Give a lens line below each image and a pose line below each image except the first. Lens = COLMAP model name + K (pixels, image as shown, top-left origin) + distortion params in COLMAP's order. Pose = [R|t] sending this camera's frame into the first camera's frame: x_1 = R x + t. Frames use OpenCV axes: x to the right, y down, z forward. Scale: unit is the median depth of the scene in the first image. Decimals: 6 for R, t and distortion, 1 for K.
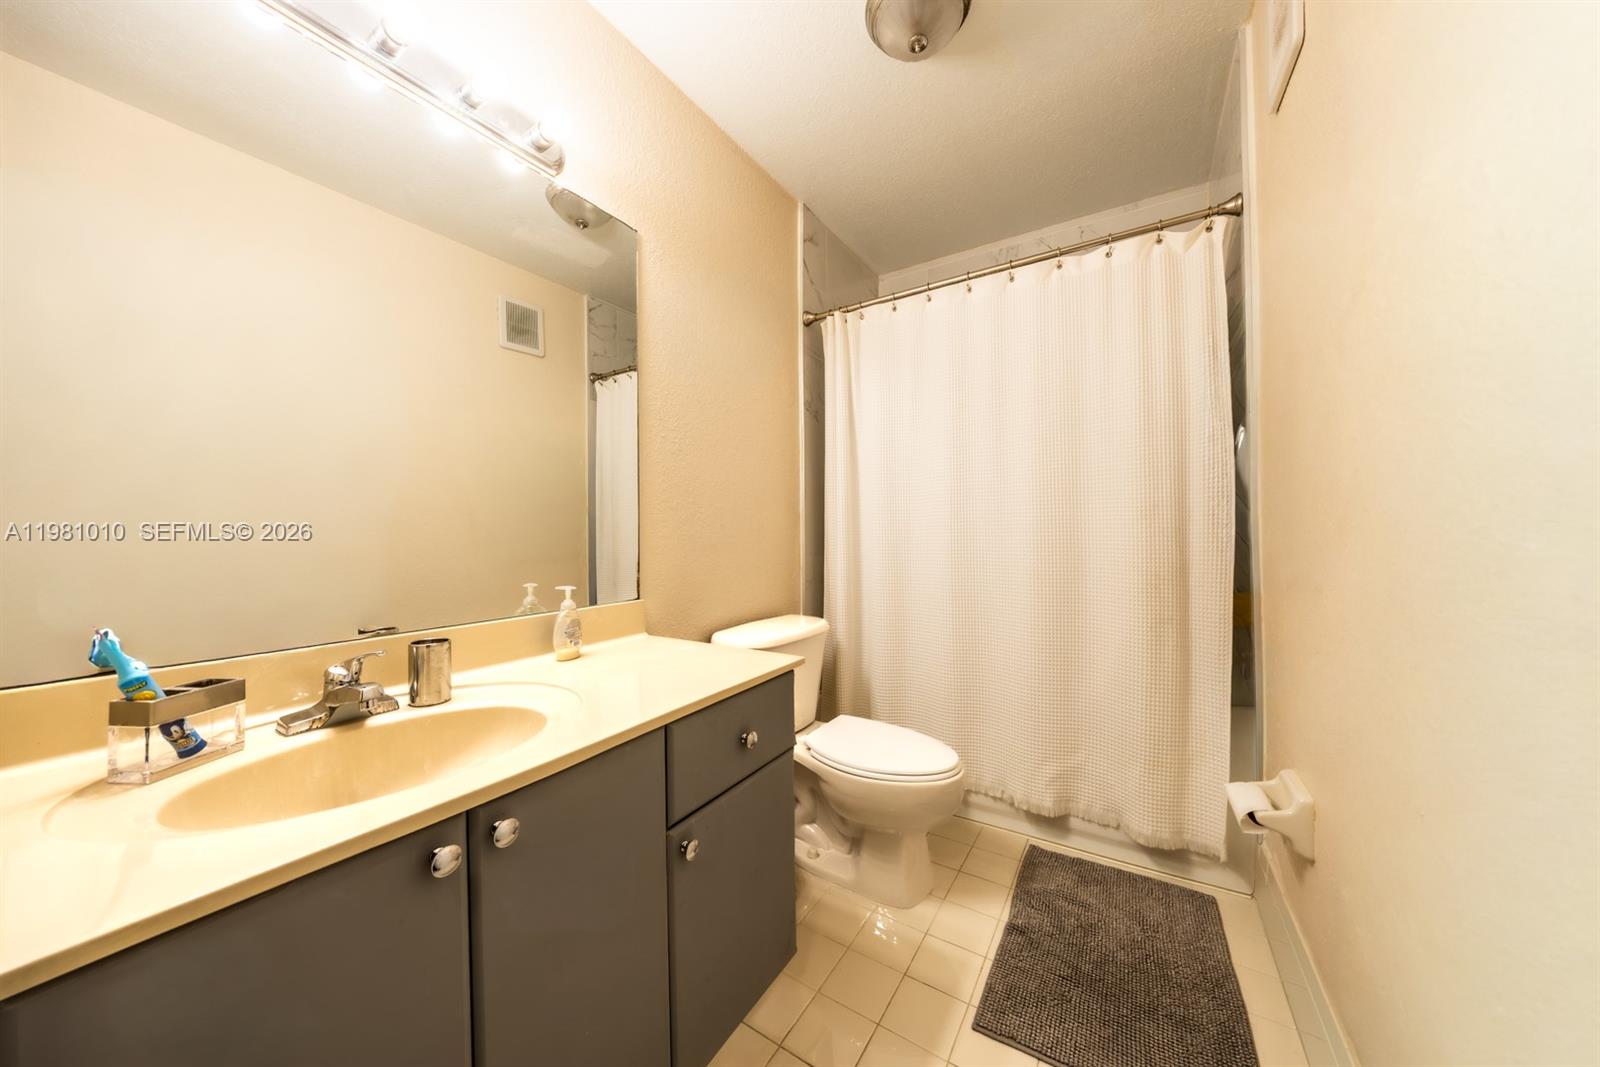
lens RADIAL K [[525.2, 0, 800.0], [0, 525.2, 533.5], [0, 0, 1]] dist [0.000176, 0.000007]
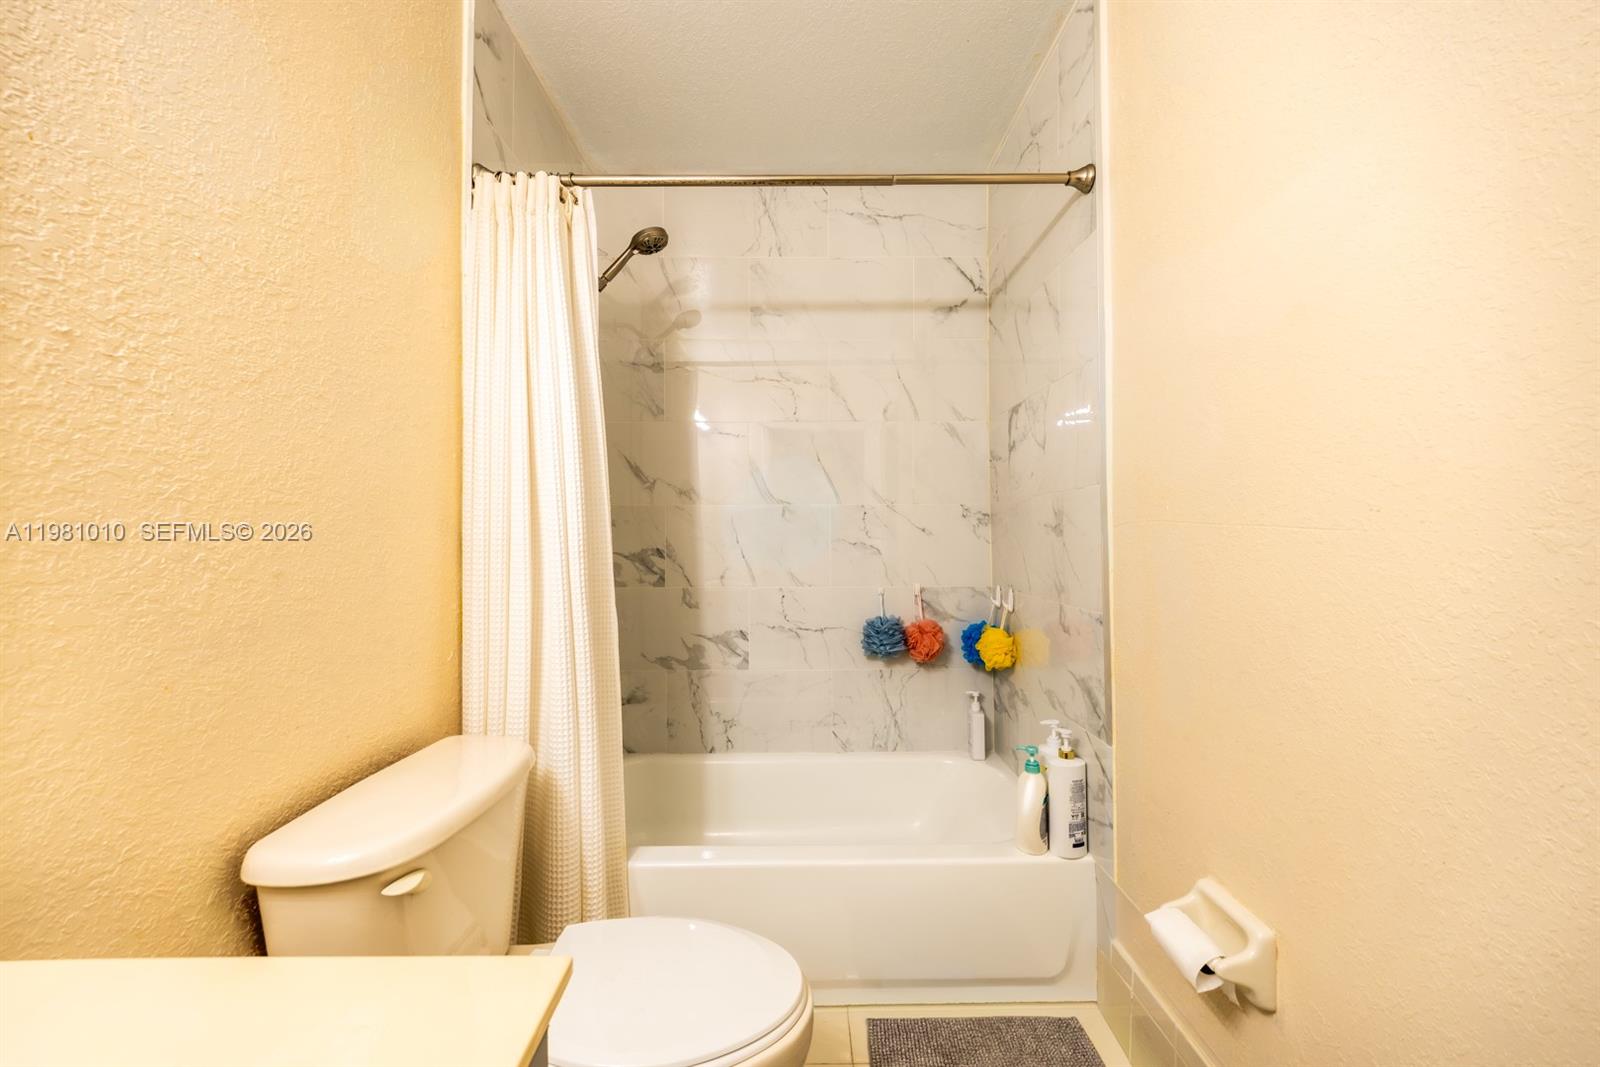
lens RADIAL K [[583.7, 0, 803.7], [0, 583.7, 513.3], [0, 0, 1]] dist [-0.000218, -0.000012]
pose [[0.835209, 0.005475, 0.549905, -0.058645], [-0.008377, 0.999961, 0.002768, -0.076156], [-0.549869, -0.006919, 0.835223, 0.422628]]
